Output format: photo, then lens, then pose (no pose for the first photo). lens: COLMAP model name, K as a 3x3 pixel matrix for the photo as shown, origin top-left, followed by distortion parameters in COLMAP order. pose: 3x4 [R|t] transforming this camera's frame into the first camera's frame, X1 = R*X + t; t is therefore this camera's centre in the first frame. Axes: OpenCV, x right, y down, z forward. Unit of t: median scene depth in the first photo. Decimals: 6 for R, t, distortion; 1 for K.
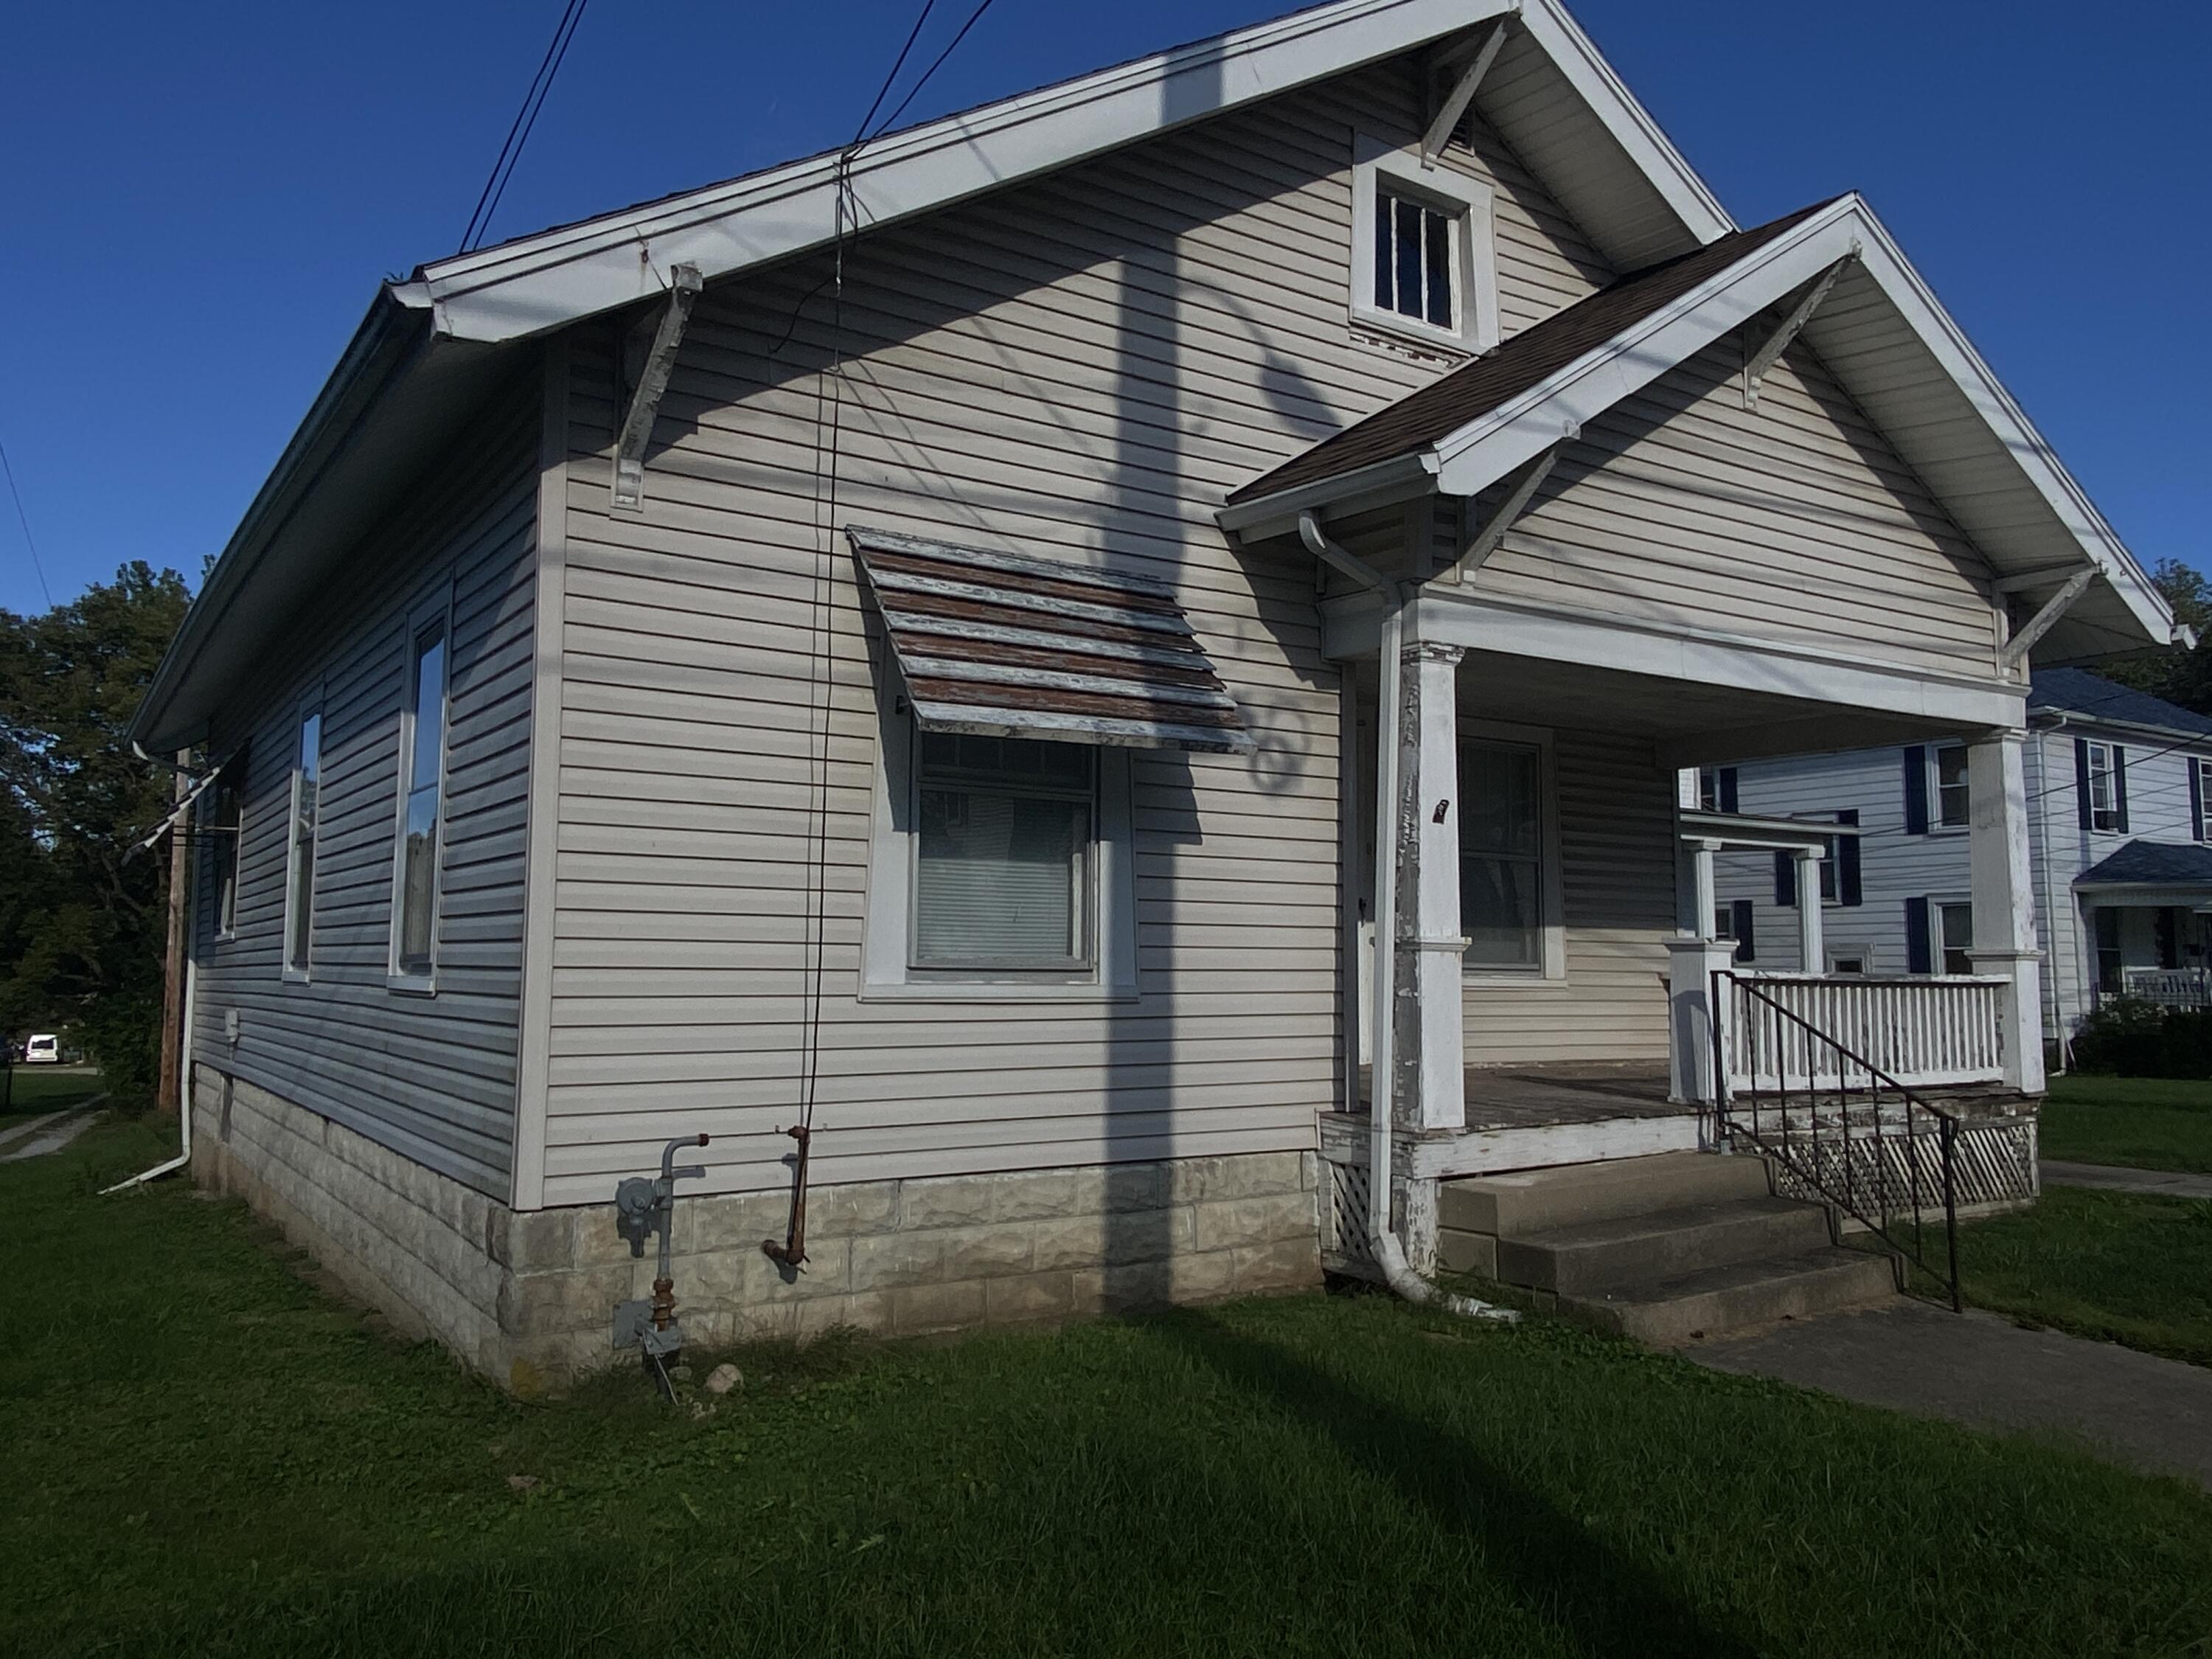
lens RADIAL K [[1659.8, 0, 1106.0], [0, 1659.8, 829.5], [0, 0, 1]] dist [0.006937, -0.000453]
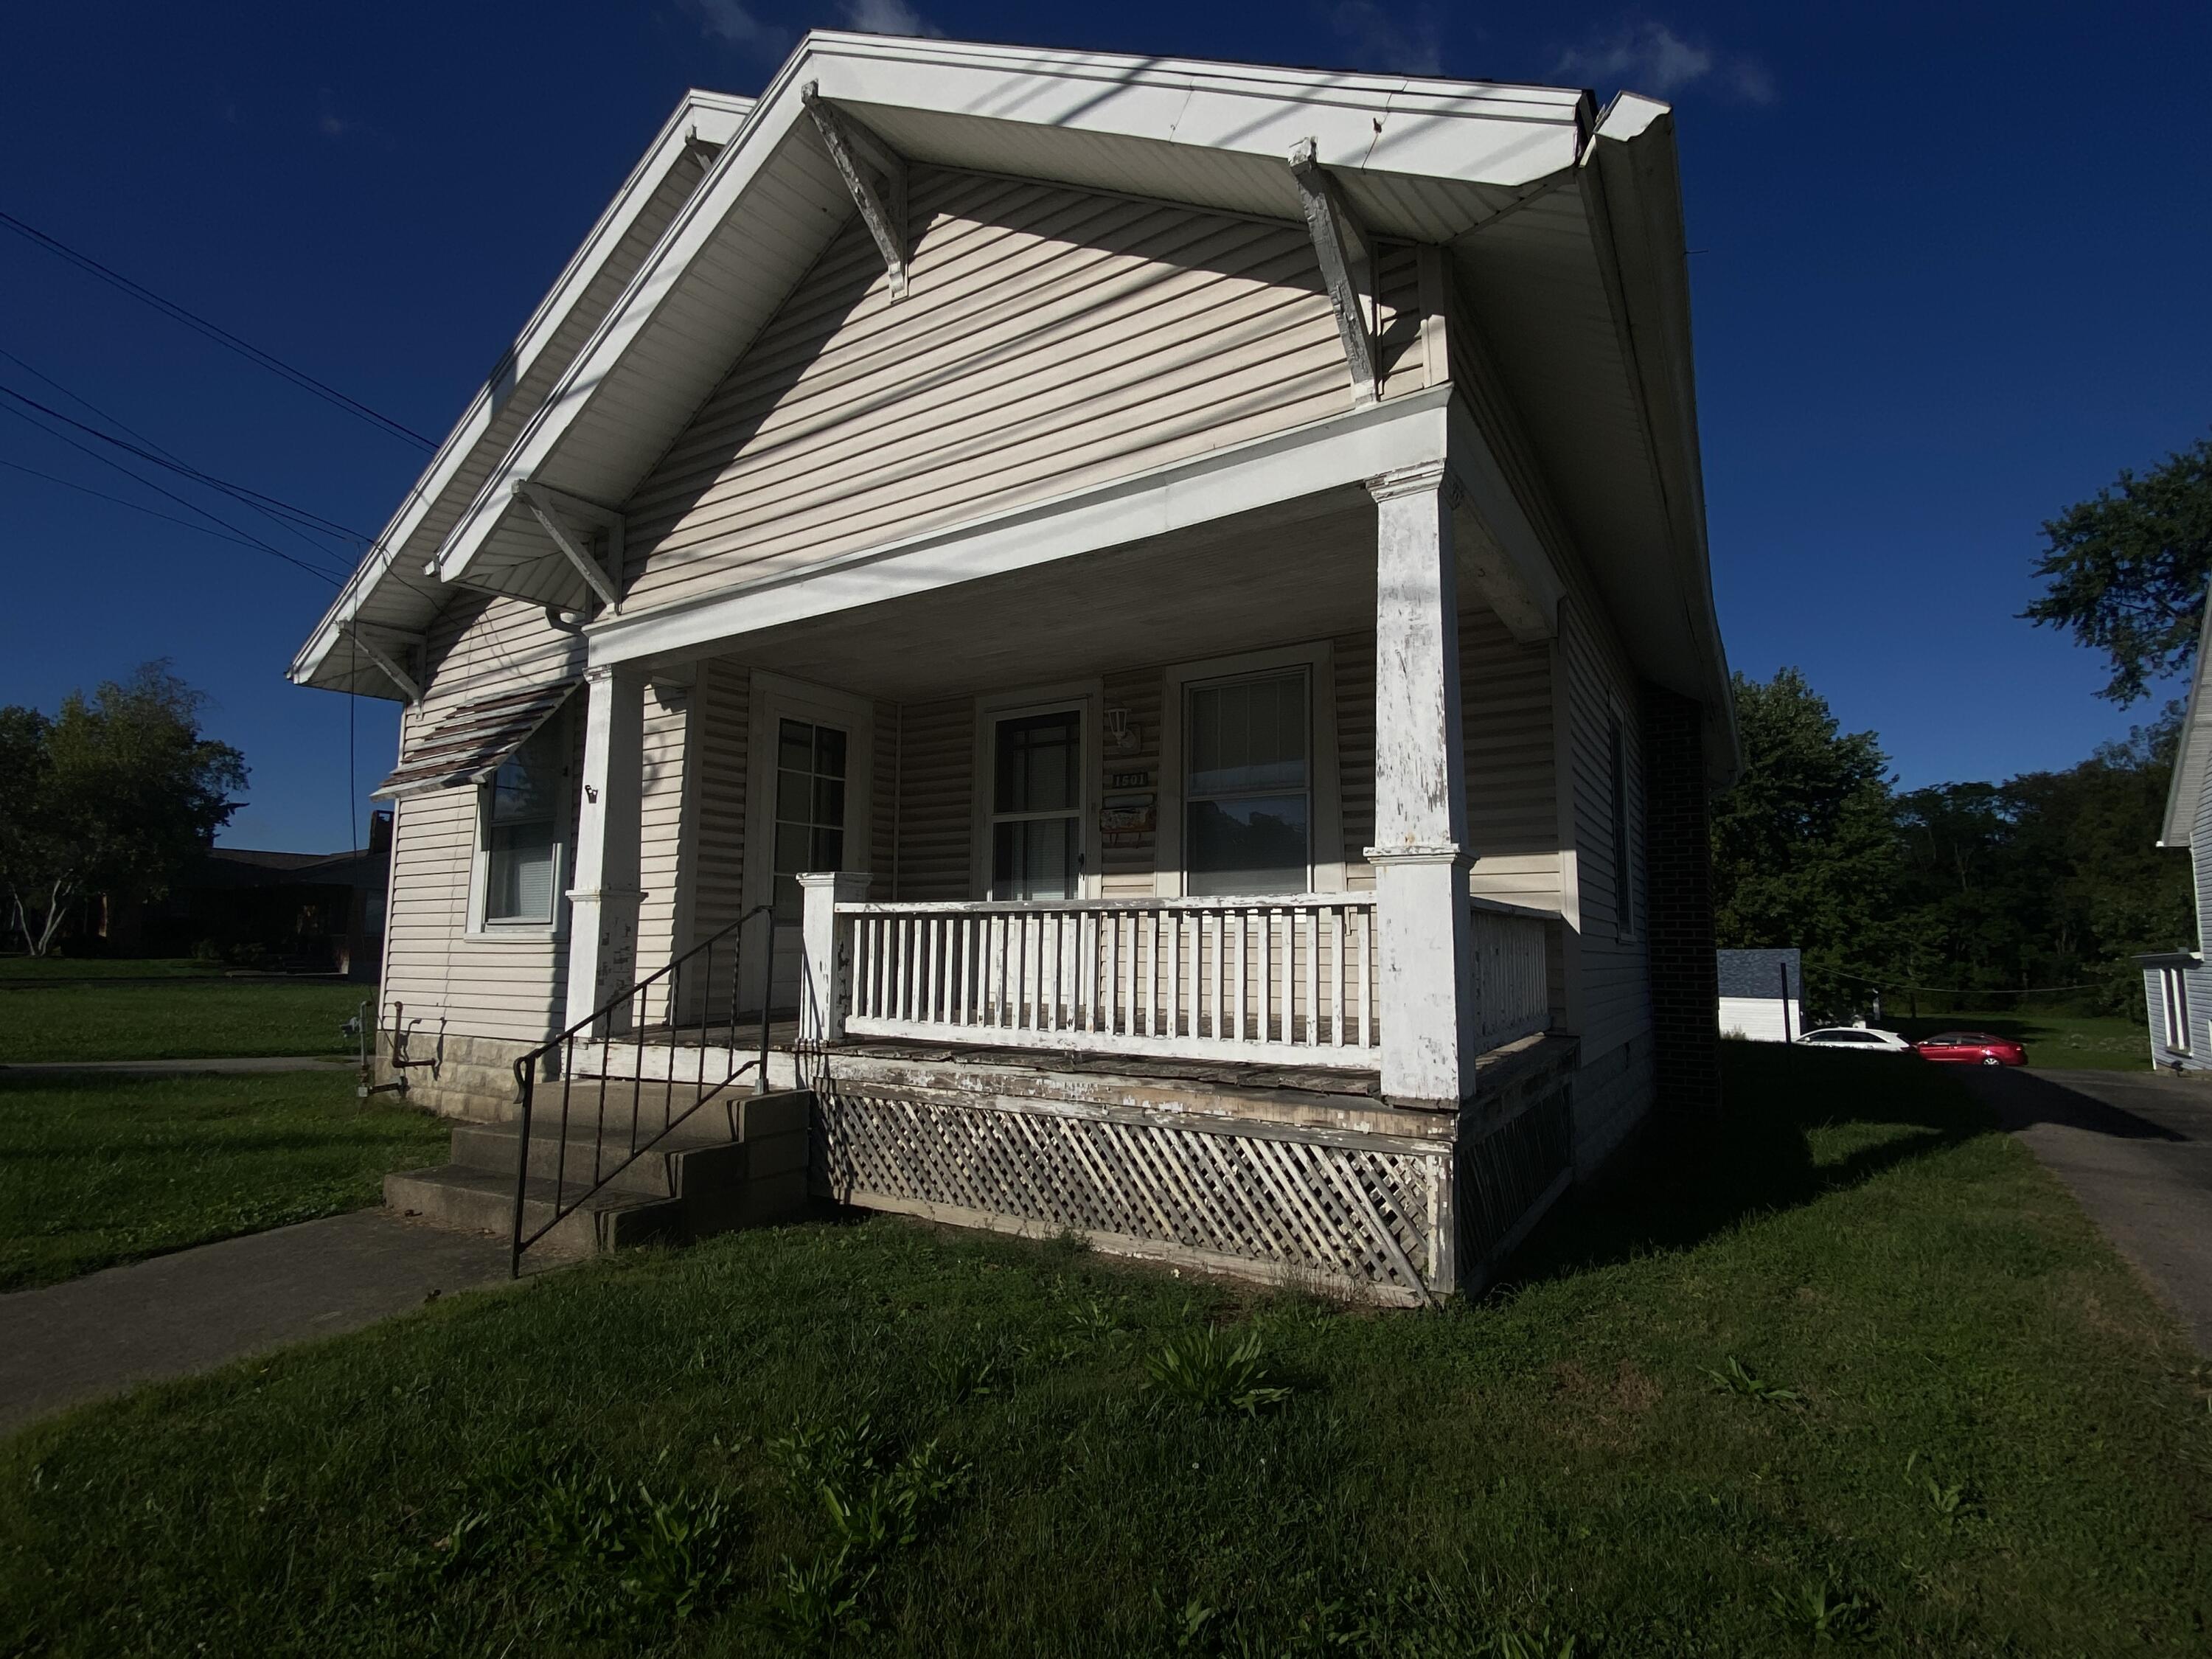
lens RADIAL K [[1017.2, 0, 1106.0], [0, 1017.2, 829.5], [0, 0, 1]] dist [0.000547, 0.000016]
pose [[0.440686, -0.102208, -0.891823, 0.986285], [0.095131, 0.993220, -0.066820, 0.097521], [0.892606, -0.055394, 0.447422, 0.901338]]
